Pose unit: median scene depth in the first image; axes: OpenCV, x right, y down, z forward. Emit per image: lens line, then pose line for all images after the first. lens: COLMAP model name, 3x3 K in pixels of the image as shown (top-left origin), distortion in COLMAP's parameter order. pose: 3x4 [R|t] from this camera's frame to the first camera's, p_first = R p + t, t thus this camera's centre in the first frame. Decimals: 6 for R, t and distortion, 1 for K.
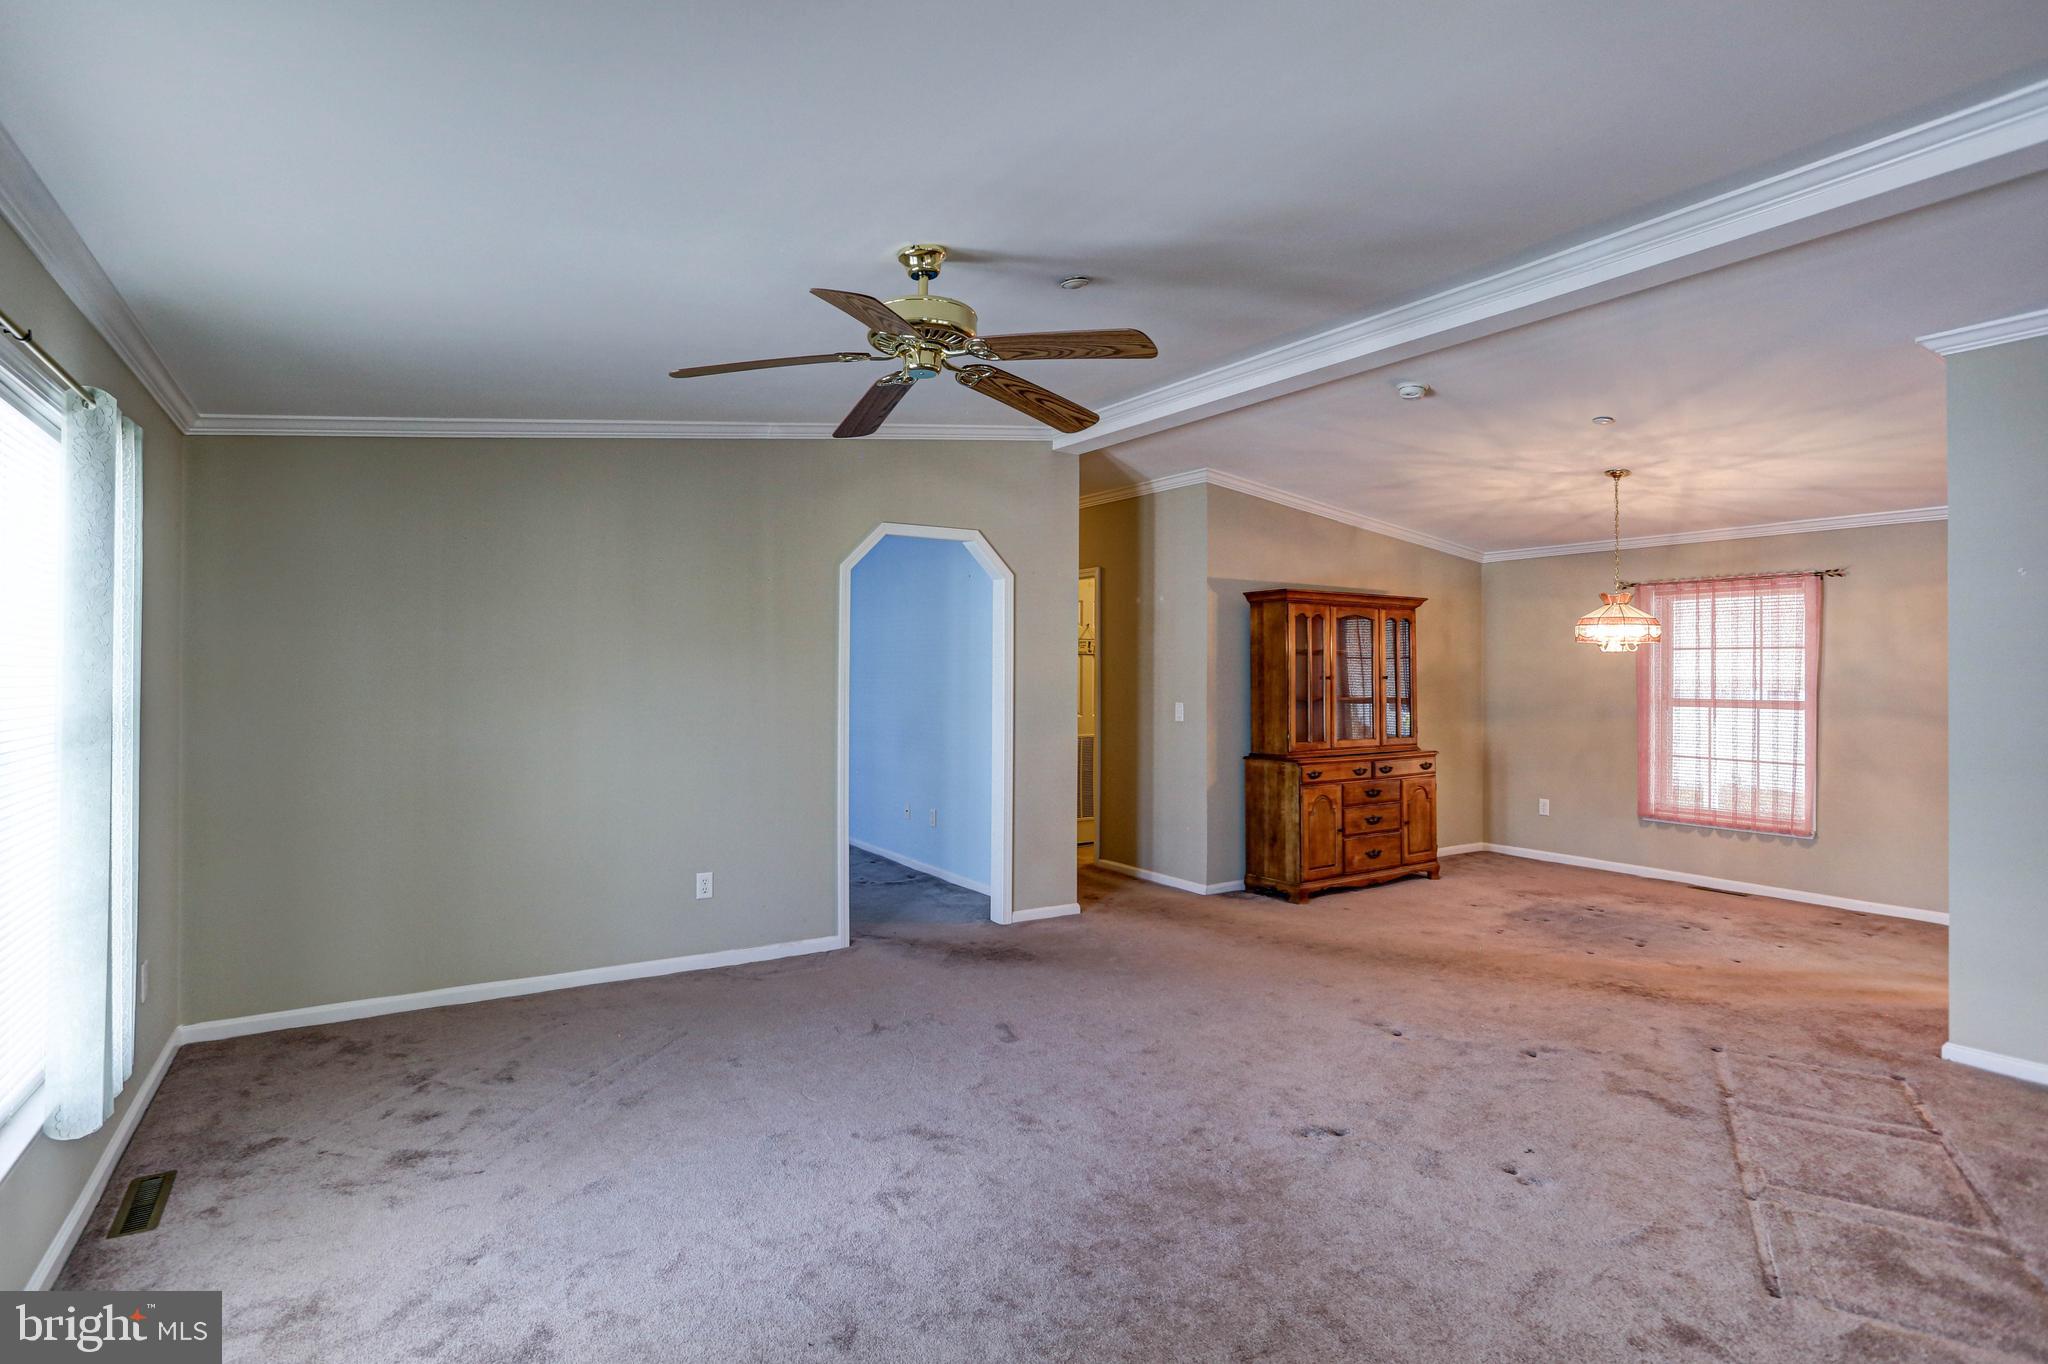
lens RADIAL K [[1043.7, 0, 1013.8], [0, 1043.7, 664.0], [0, 0, 1]] dist [-0.043529, 0.024968]
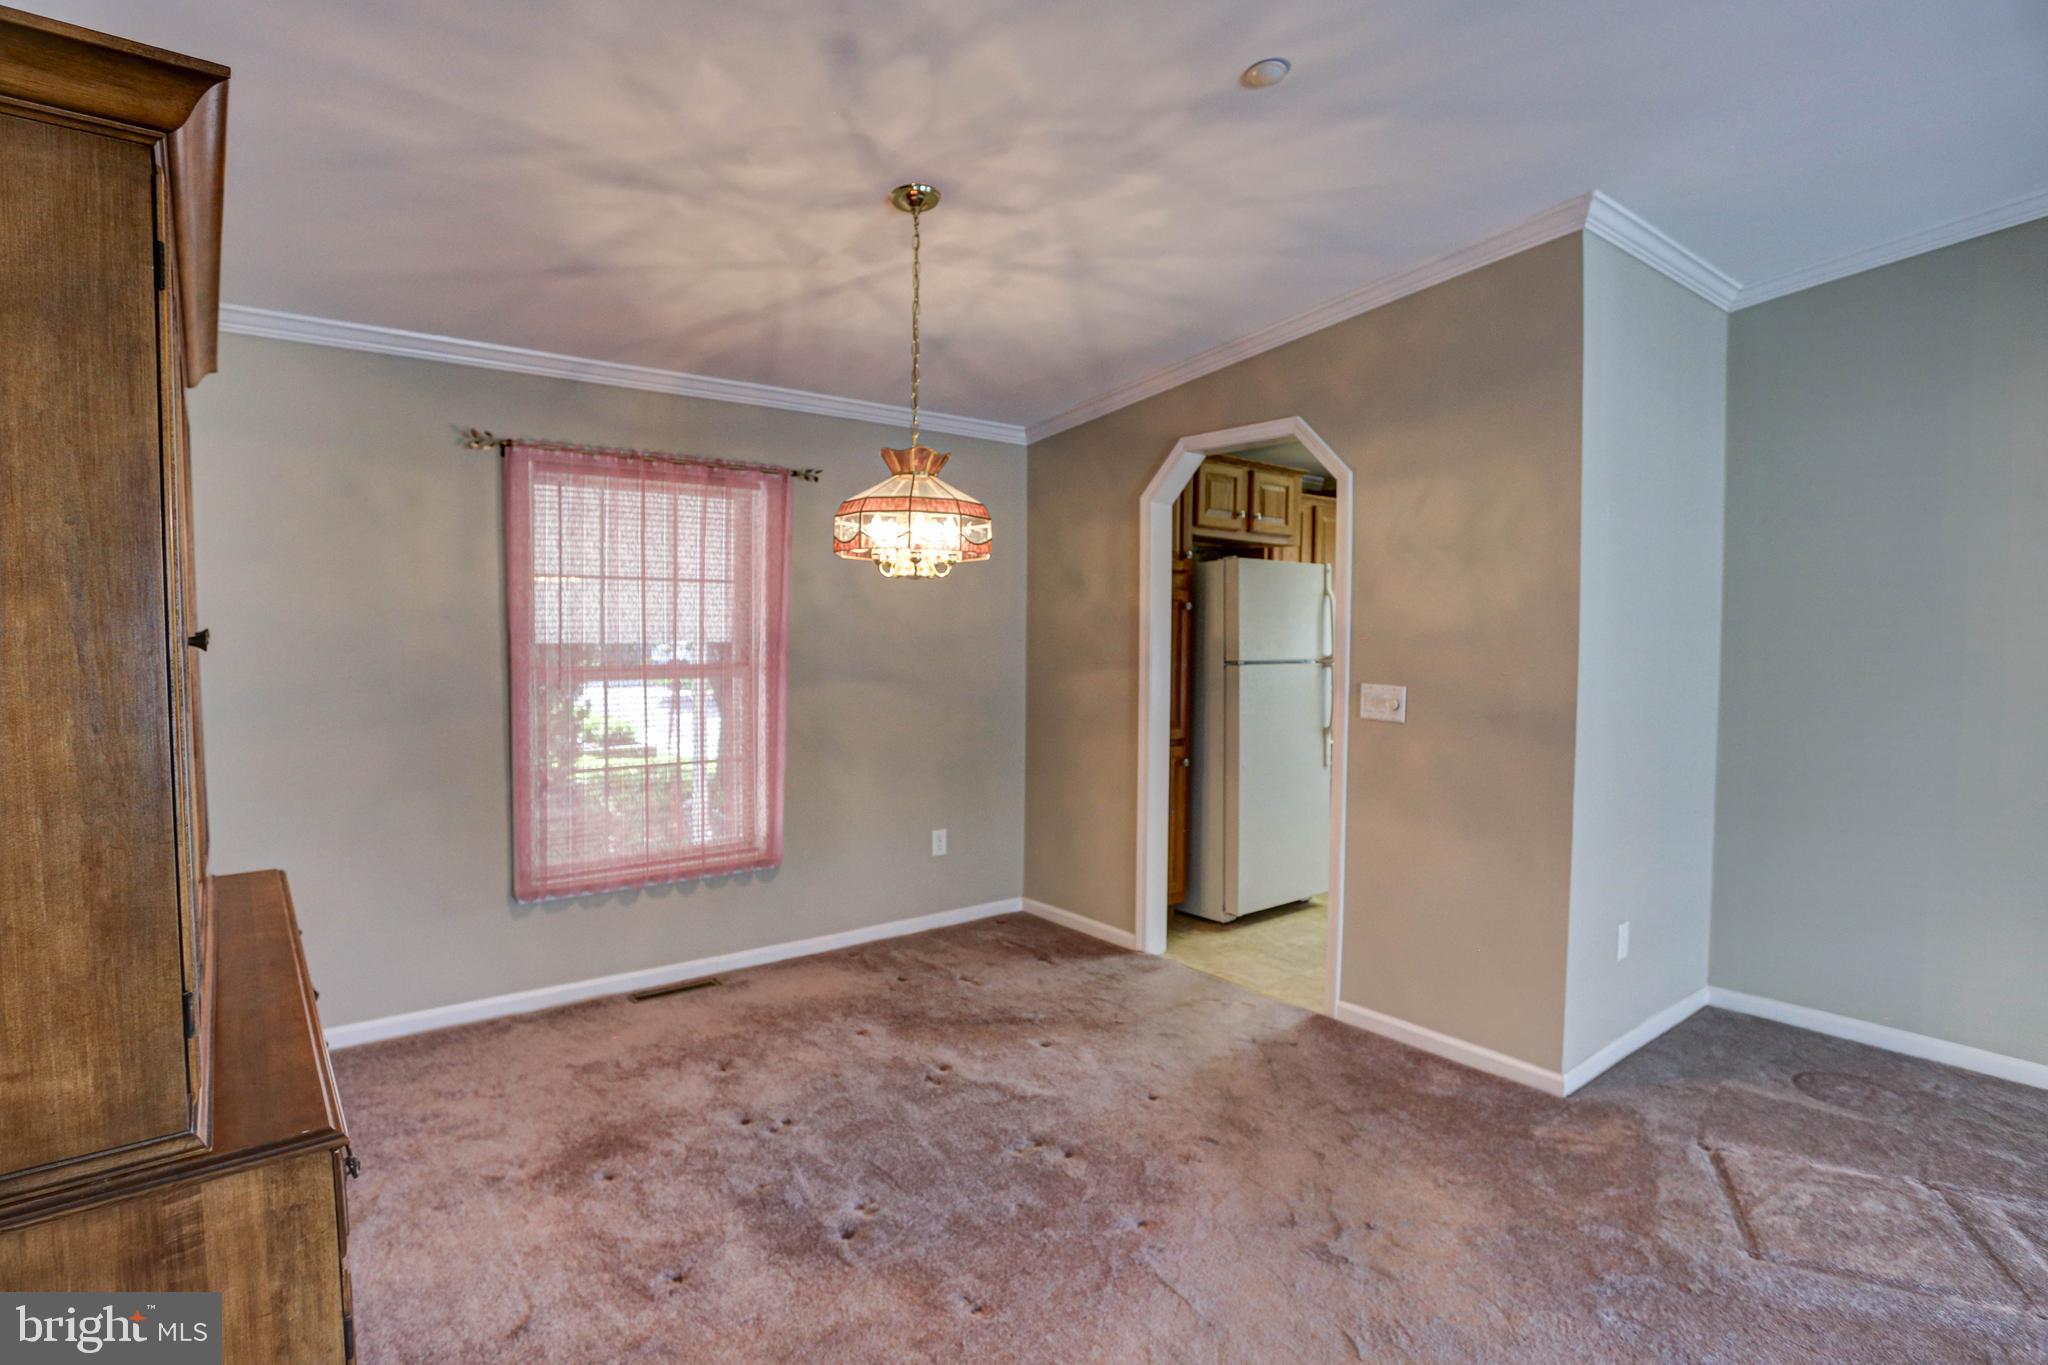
lens RADIAL K [[1022.9, 0, 1013.2], [0, 1022.9, 669.1], [0, 0, 1]] dist [-0.072583, 0.028808]
pose [[-0.089389, -0.045484, 0.994958, 0.102071], [-0.013227, 0.998923, 0.044477, 0.008110], [-0.995909, -0.009185, -0.089894, 0.874008]]
